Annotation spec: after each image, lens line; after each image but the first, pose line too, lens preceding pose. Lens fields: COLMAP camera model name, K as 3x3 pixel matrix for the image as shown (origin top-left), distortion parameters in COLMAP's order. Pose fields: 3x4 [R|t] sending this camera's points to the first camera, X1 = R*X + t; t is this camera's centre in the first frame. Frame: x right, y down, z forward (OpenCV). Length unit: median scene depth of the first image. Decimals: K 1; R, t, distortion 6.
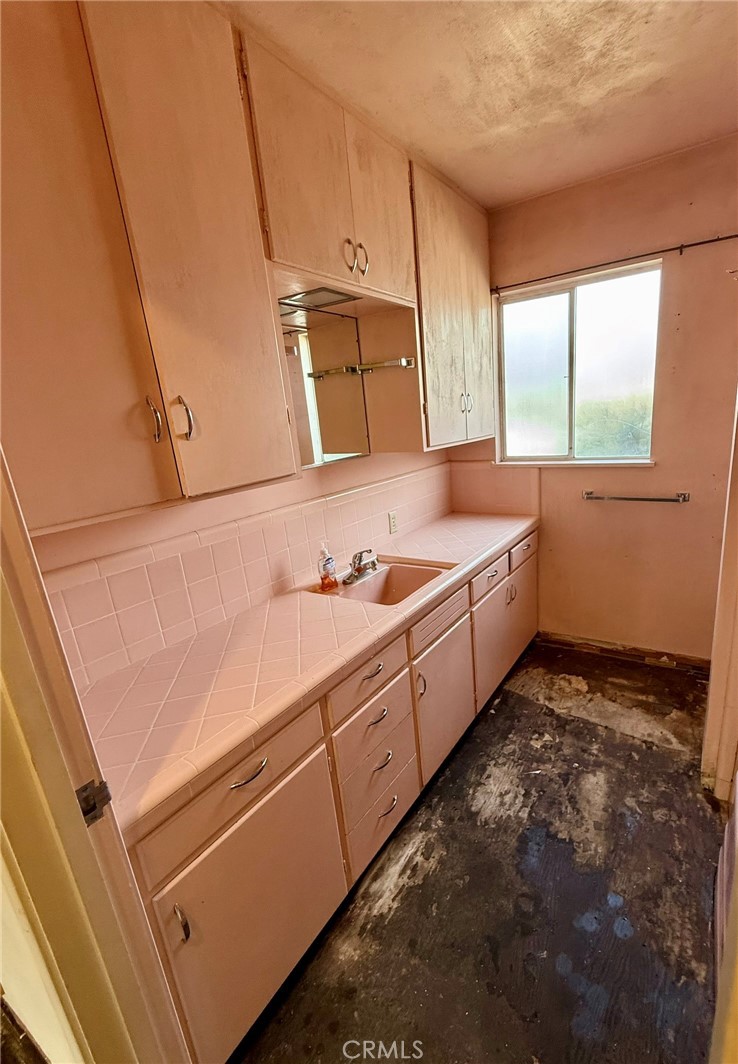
lens RADIAL K [[468.3, 0, 411.4], [0, 468.3, 542.0], [0, 0, 1]] dist [0.001912, 0.000410]
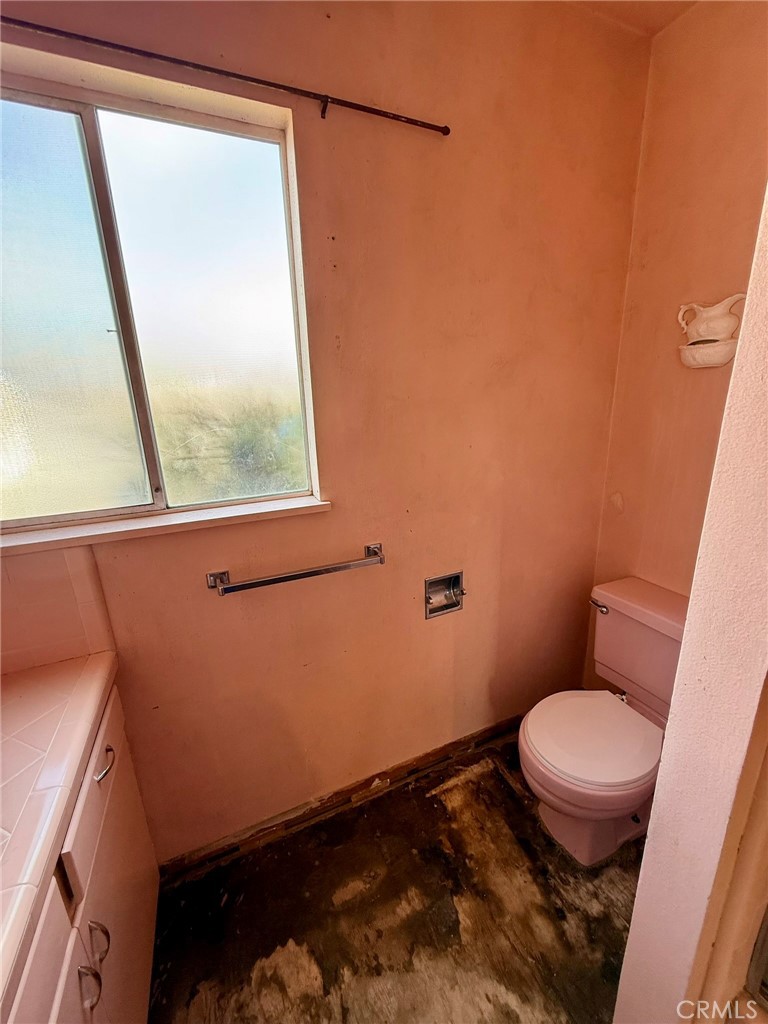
lens RADIAL K [[410.4, 0, 381.4], [0, 410.4, 510.6], [0, 0, 1]] dist [-0.000412, 0.000407]
pose [[0.575010, -0.160991, 0.802150, 0.193469], [0.211725, 0.976330, 0.044176, -0.209802], [-0.790276, 0.144434, 0.595486, 0.816811]]
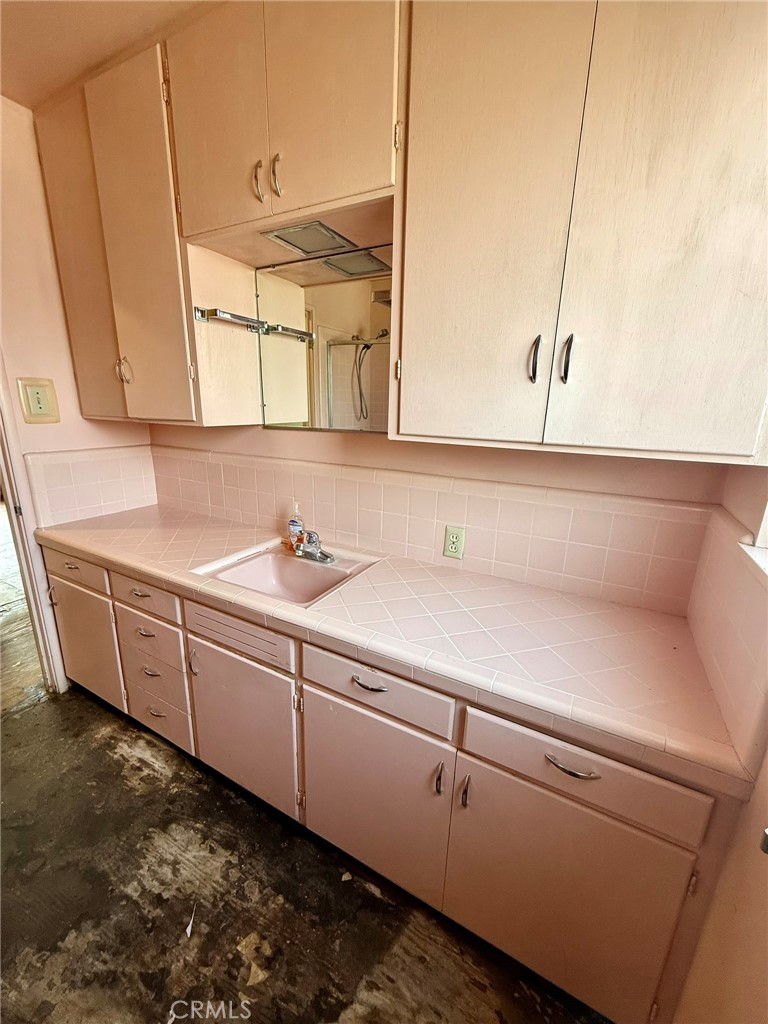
lens RADIAL K [[410.4, 0, 385.5], [0, 410.4, 512.3], [0, 0, 1]] dist [-0.000412, 0.000407]
pose [[0.045068, 0.330683, -0.942665, 0.643735], [-0.287247, 0.908063, 0.304812, -0.301261], [0.956796, 0.257040, 0.135912, 1.057107]]
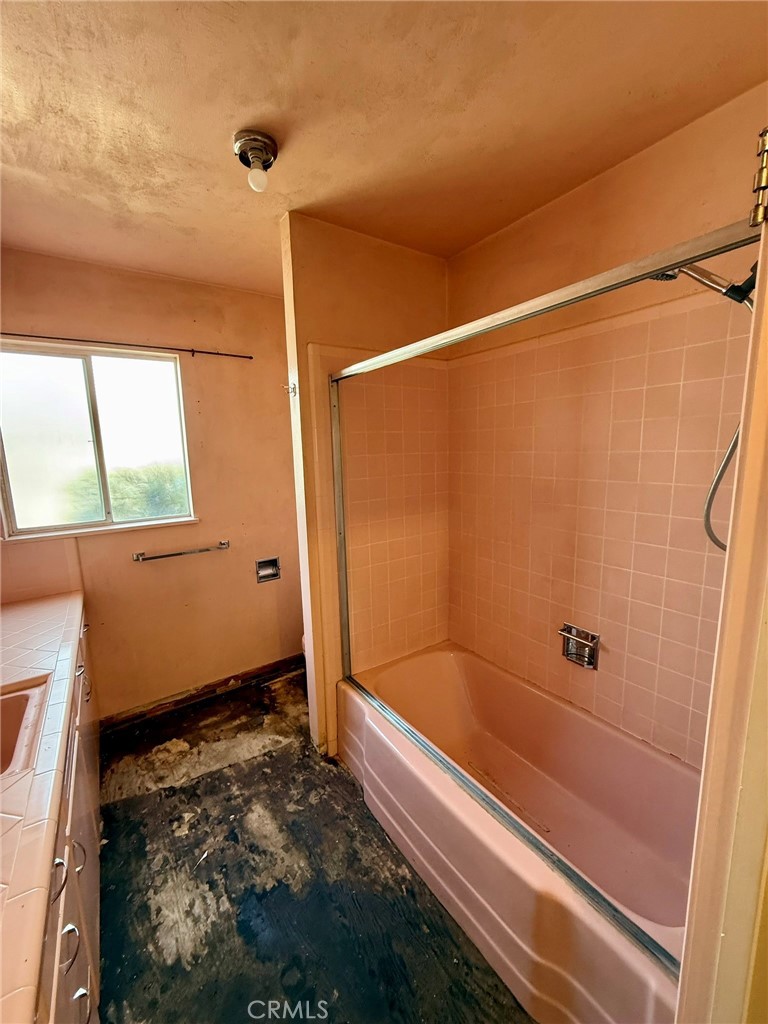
lens RADIAL K [[410.4, 0, 385.0], [0, 410.4, 512.4], [0, 0, 1]] dist [-0.000412, 0.000407]
pose [[0.407027, -0.079908, 0.909914, -0.275315], [0.237970, 0.971042, -0.021174, -0.066483], [-0.881873, 0.225151, 0.414256, 0.202222]]
